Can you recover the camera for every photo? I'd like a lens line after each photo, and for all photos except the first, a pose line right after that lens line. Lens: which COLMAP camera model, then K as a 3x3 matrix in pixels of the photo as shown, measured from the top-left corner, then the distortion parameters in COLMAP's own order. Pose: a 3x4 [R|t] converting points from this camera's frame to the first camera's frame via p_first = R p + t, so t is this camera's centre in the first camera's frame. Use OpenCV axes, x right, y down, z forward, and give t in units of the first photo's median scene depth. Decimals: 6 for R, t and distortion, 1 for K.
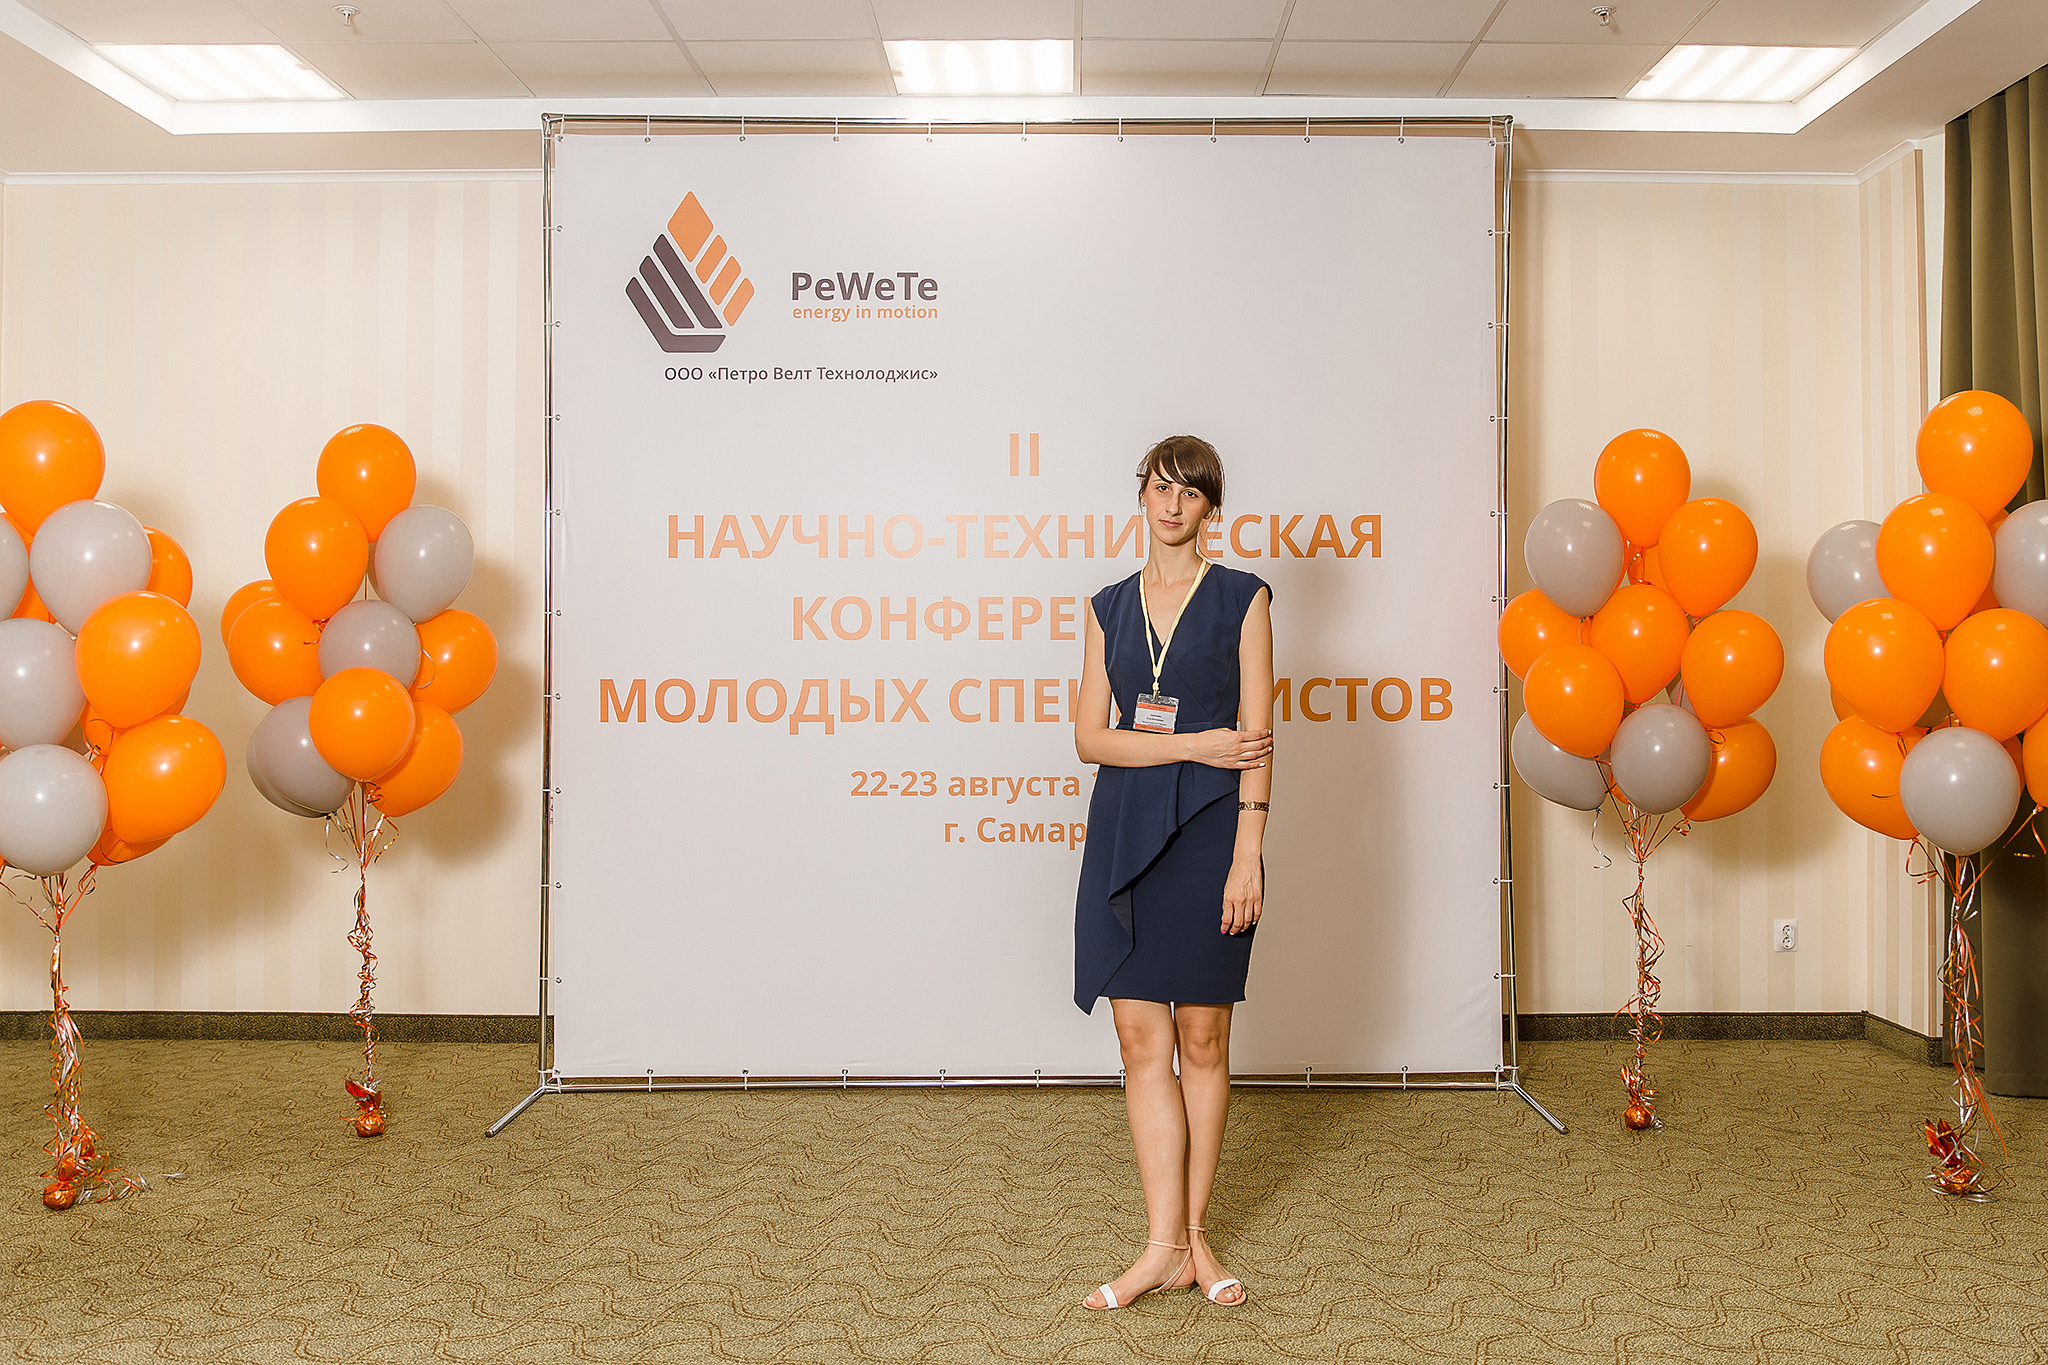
lens RADIAL K [[1635.0, 0, 1040.0], [0, 1635.0, 608.4], [0, 0, 1]] dist [-0.026437, 0.014328]
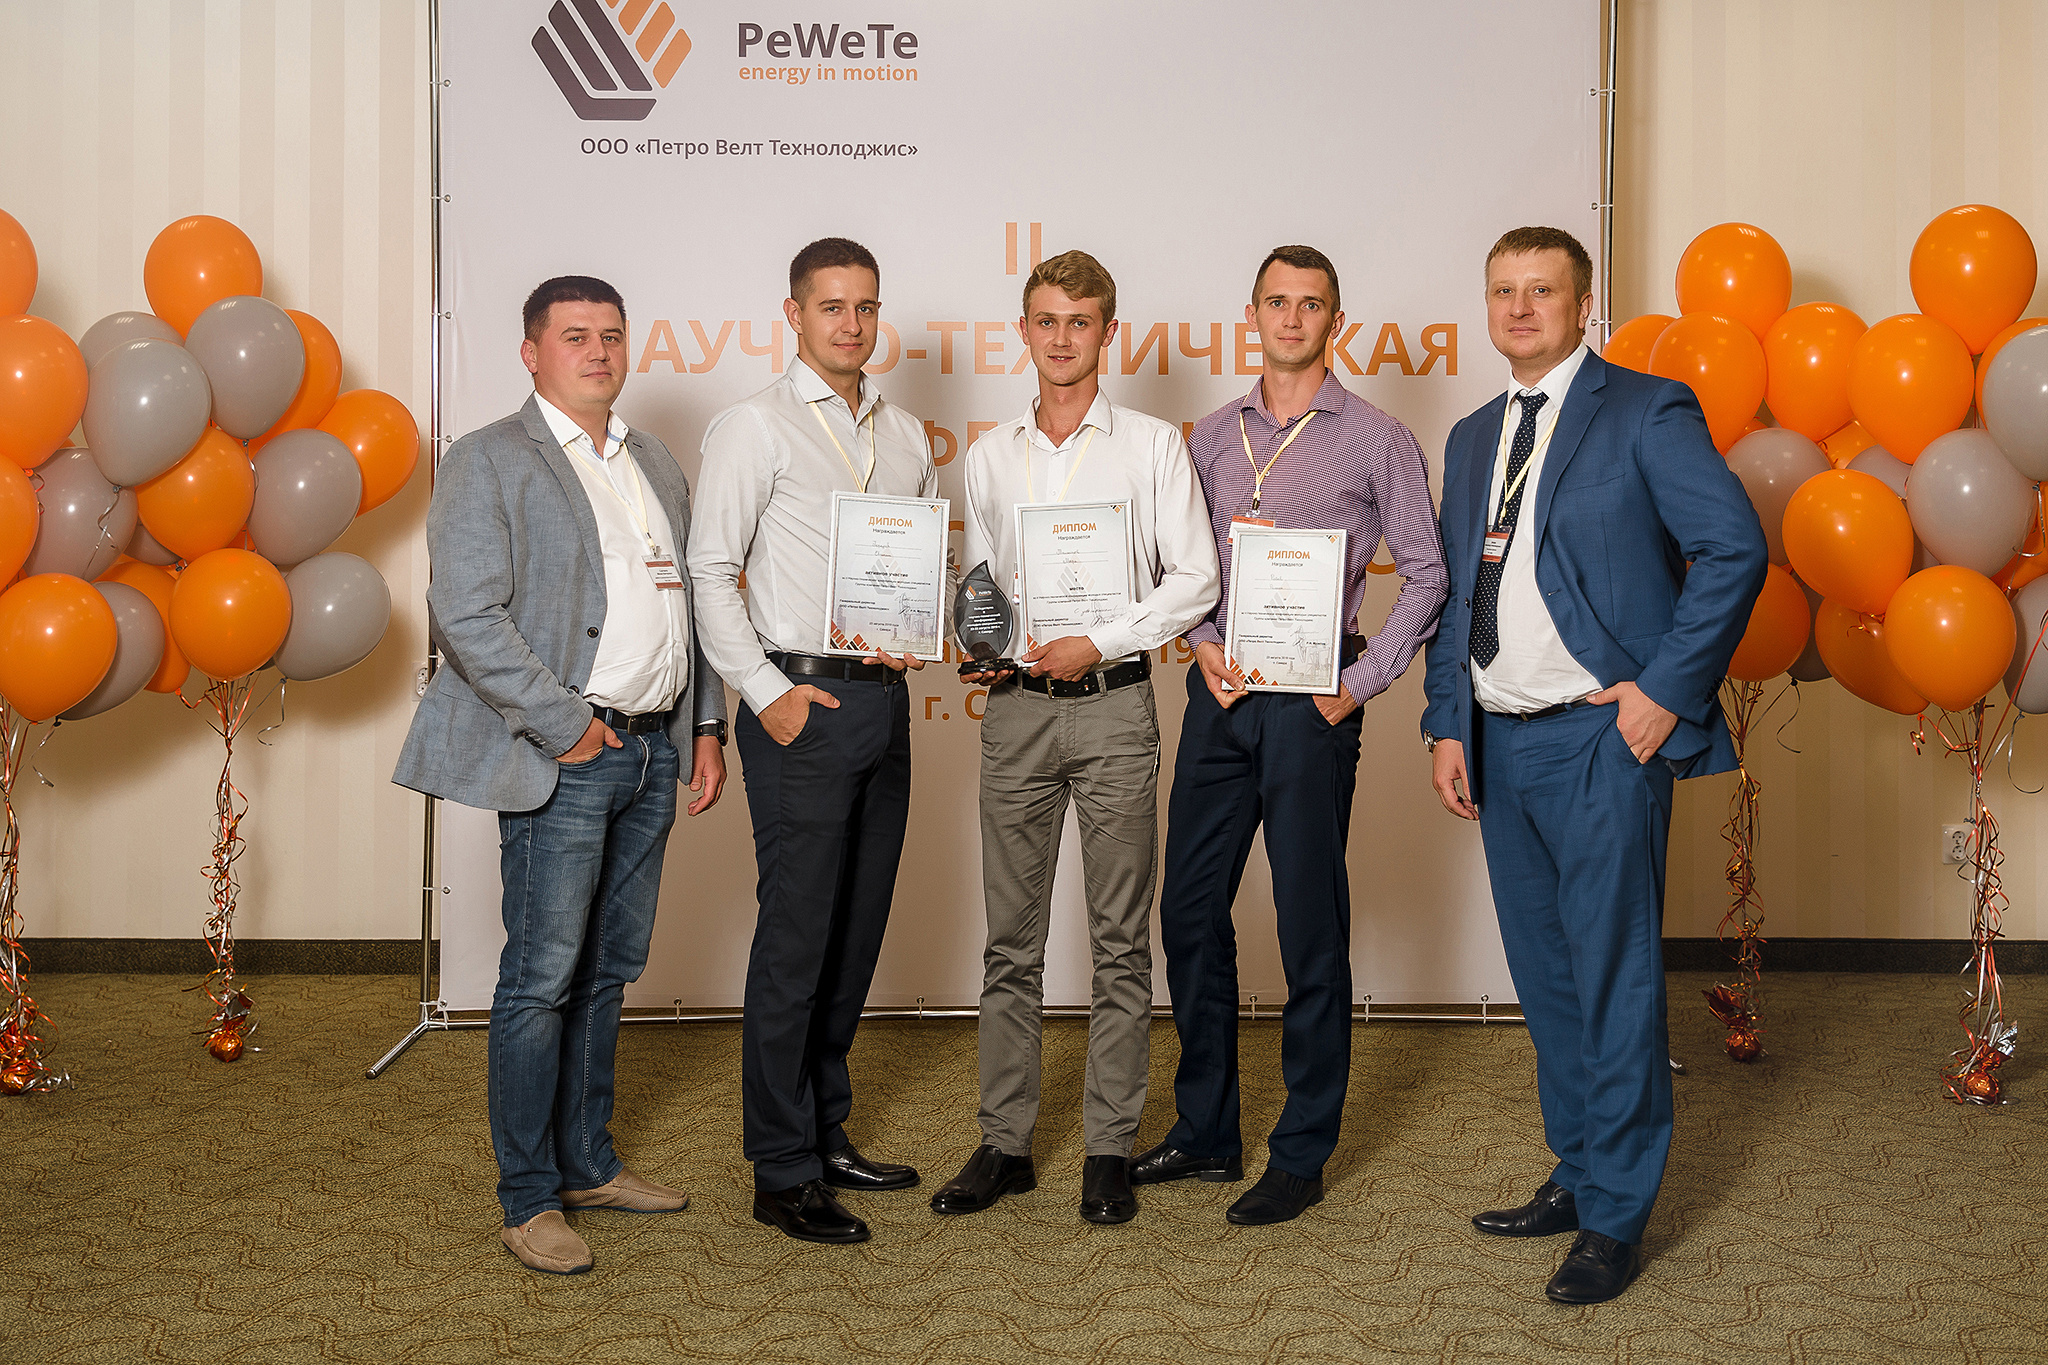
lens RADIAL K [[2415.8, 0, 932.8], [0, 2415.8, 476.7], [0, 0, 1]] dist [0.059839, -0.049371]
pose [[0.999815, 0.003106, 0.018967, -0.077381], [-0.003264, 0.999960, 0.008337, 0.010595], [-0.018940, -0.008397, 0.999785, -0.212794]]
